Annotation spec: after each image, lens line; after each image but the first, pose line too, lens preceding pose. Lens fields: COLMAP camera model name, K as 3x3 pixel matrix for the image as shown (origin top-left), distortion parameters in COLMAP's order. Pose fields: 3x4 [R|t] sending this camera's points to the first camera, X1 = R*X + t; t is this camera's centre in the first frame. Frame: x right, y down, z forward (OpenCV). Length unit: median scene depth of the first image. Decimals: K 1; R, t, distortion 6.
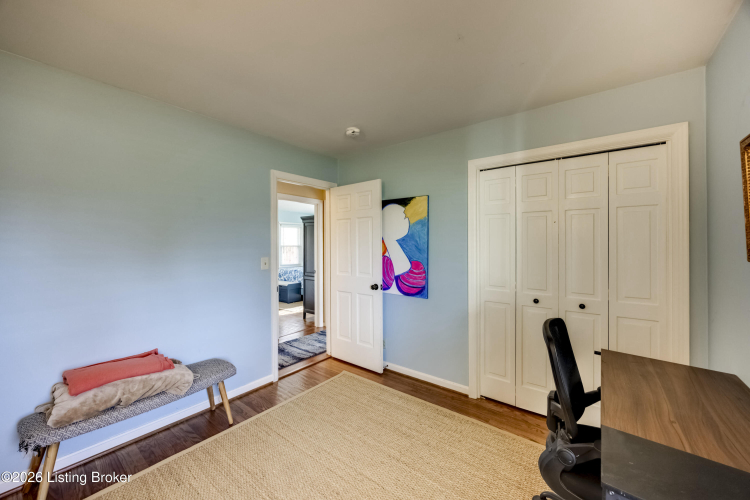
lens RADIAL K [[287.7, 0, 376.4], [0, 287.7, 248.7], [0, 0, 1]] dist [-0.003653, -0.000094]
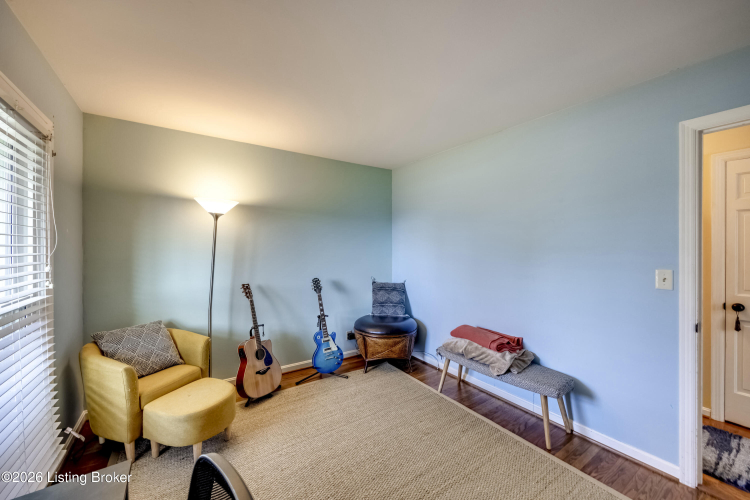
lens RADIAL K [[287.7, 0, 376.4], [0, 287.7, 248.7], [0, 0, 1]] dist [-0.003653, -0.000094]
pose [[-0.322965, -0.002510, -0.946408, 0.410402], [-0.008337, 0.999965, 0.000192, -0.009884], [0.946374, 0.007952, -0.322975, 0.611604]]
